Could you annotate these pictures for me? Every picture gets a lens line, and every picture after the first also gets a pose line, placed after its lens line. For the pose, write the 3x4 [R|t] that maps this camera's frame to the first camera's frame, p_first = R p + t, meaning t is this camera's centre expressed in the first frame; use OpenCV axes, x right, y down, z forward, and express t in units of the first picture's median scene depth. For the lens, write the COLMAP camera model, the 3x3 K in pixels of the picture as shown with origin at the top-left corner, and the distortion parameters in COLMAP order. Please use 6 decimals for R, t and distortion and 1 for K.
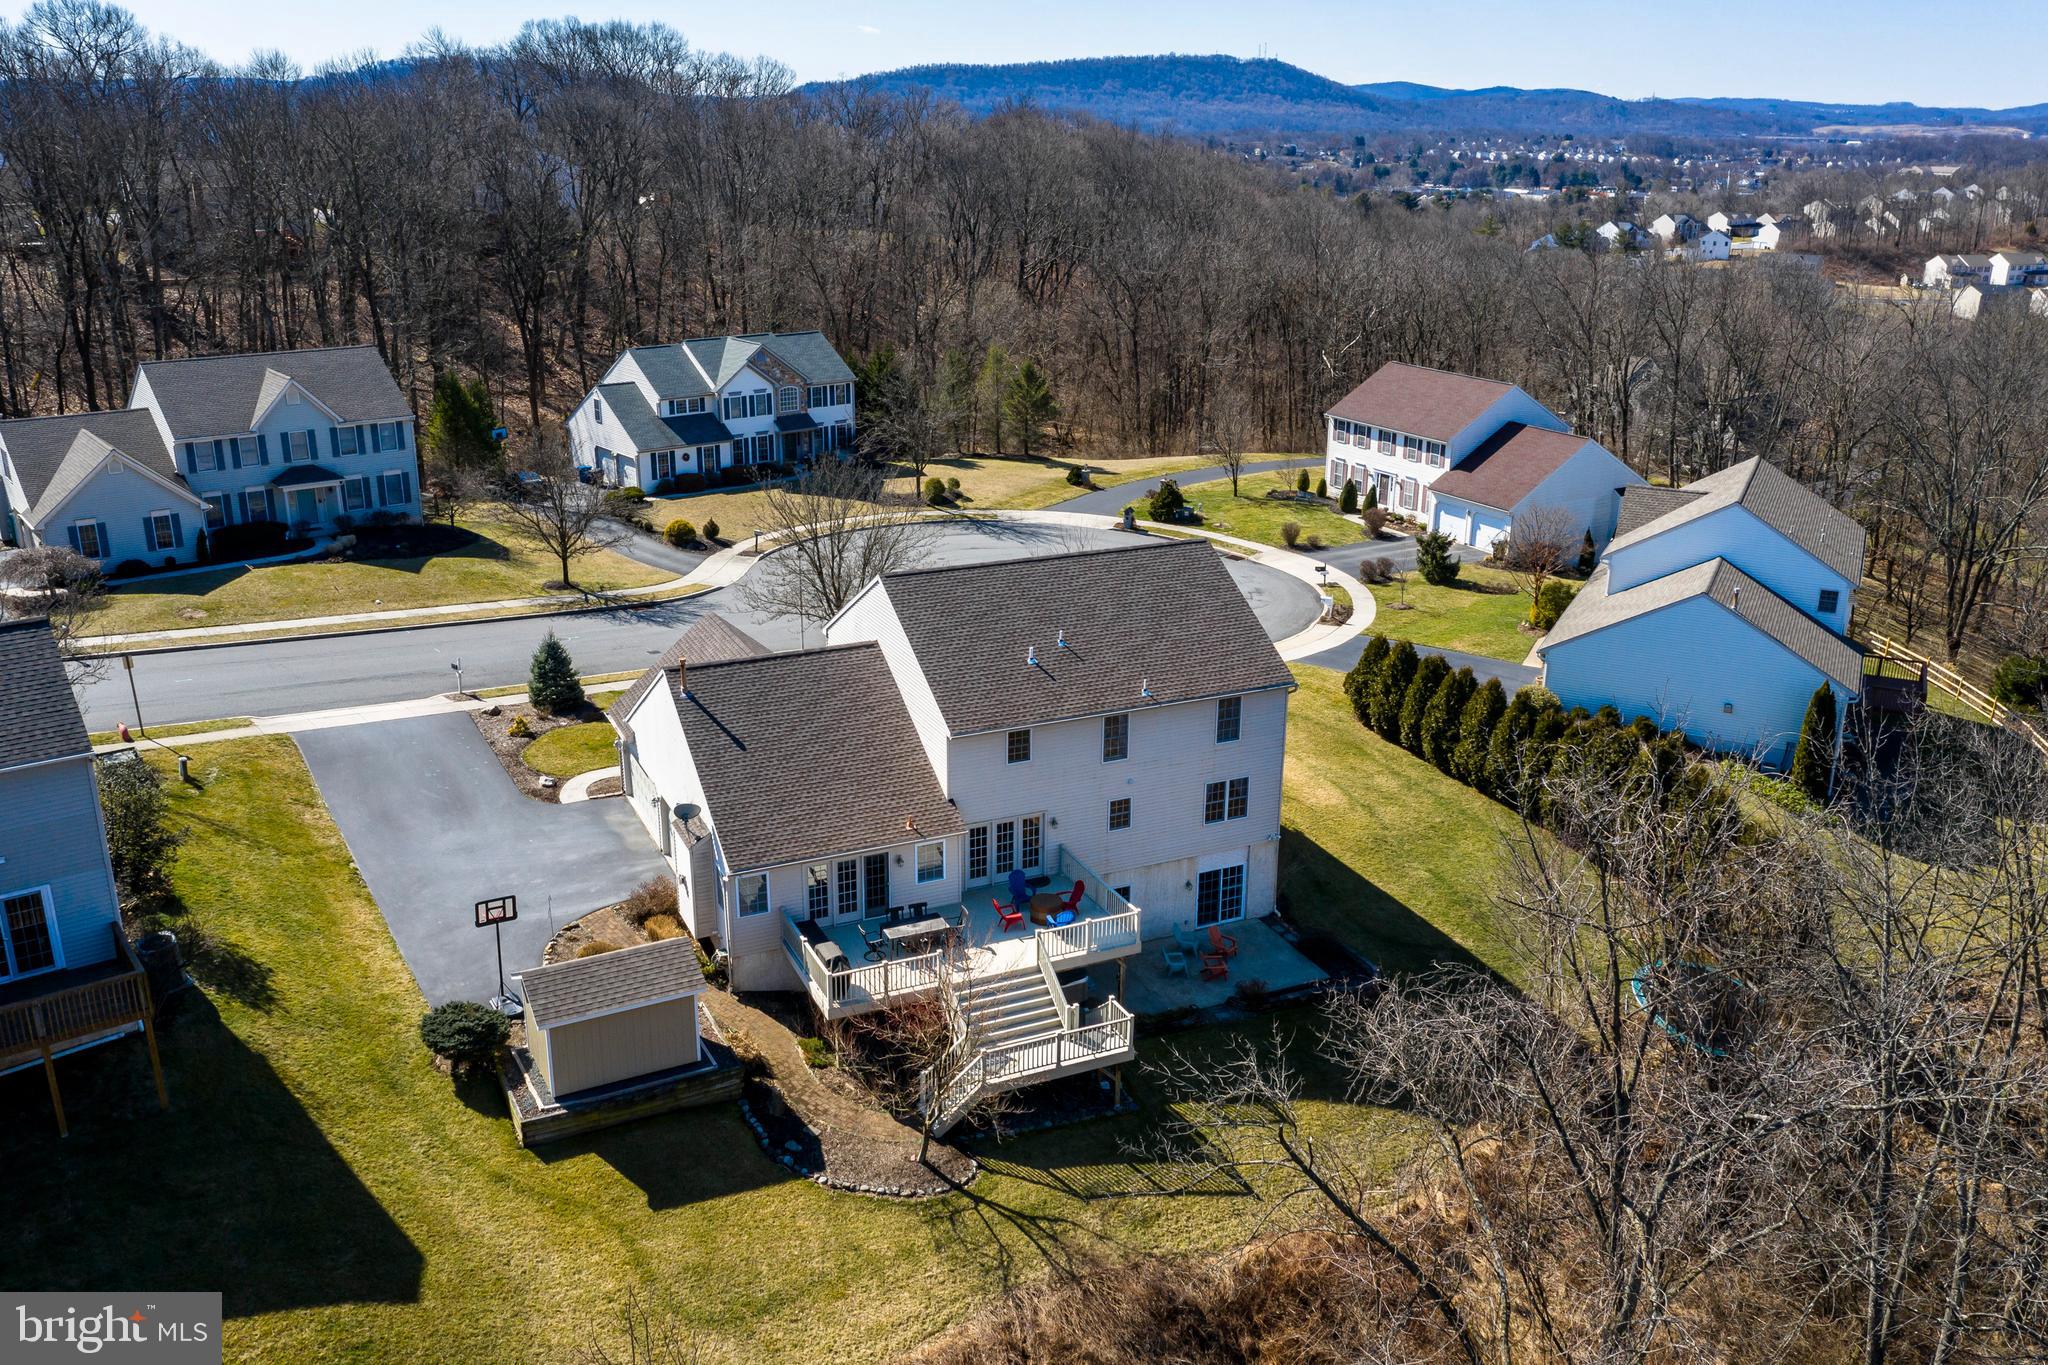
lens RADIAL K [[1718.0, 0, 1024.0], [0, 1718.0, 682.5], [0, 0, 1]] dist [-0.009238, -0.003536]
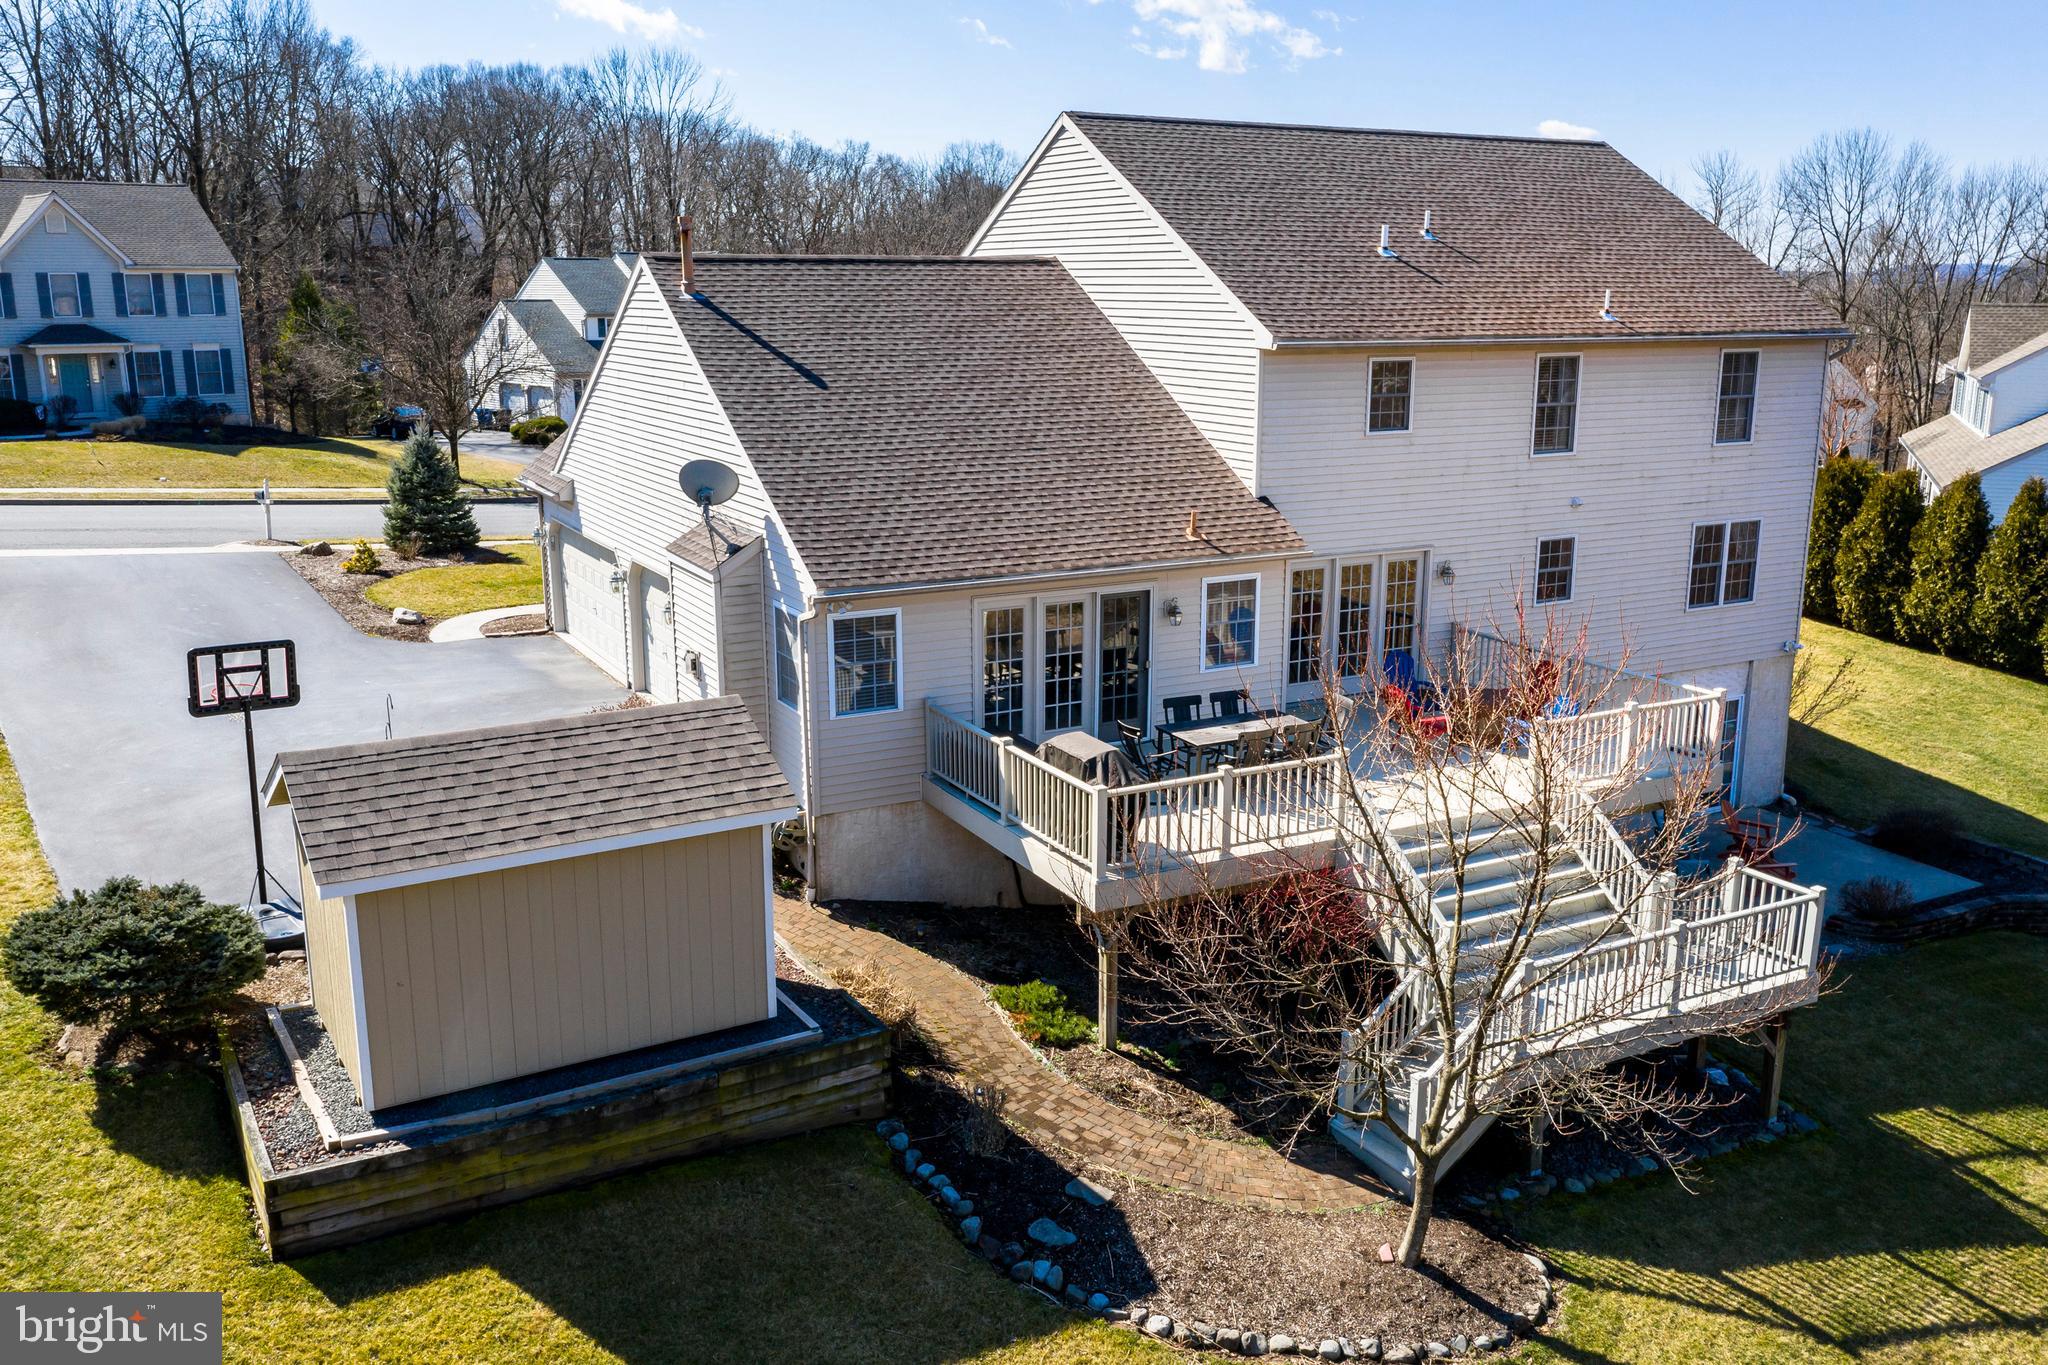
lens RADIAL K [[1718.0, 0, 1024.0], [0, 1718.0, 682.5], [0, 0, 1]] dist [-0.009238, -0.003536]
pose [[0.998377, -0.021354, 0.052794, -0.139436], [0.026361, 0.995028, -0.096045, 0.169051], [-0.050480, 0.097281, 0.993976, 0.563210]]
